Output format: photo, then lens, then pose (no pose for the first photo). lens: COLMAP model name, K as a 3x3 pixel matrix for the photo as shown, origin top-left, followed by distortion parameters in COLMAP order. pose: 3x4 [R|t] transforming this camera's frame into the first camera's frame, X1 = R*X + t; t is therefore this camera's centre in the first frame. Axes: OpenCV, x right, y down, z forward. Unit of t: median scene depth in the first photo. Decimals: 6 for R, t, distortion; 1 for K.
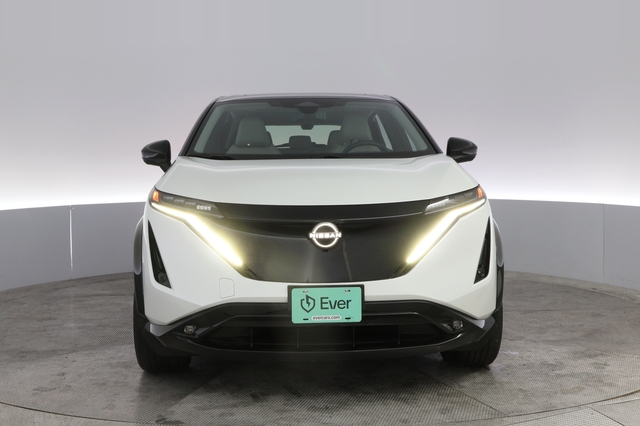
lens RADIAL K [[609.5, 0, 320.0], [0, 609.5, 213.0], [0, 0, 1]] dist [-0.006233, -0.005059]
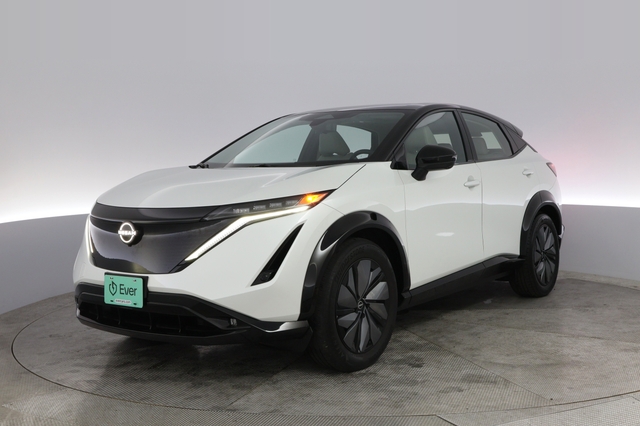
lens RADIAL K [[609.5, 0, 320.0], [0, 609.5, 213.0], [0, 0, 1]] dist [-0.006233, -0.005059]
pose [[0.797067, 0.008217, -0.603835, 1.034370], [-0.012644, 0.999915, -0.003084, -0.003487], [0.603758, 0.010093, 0.797103, 0.274549]]
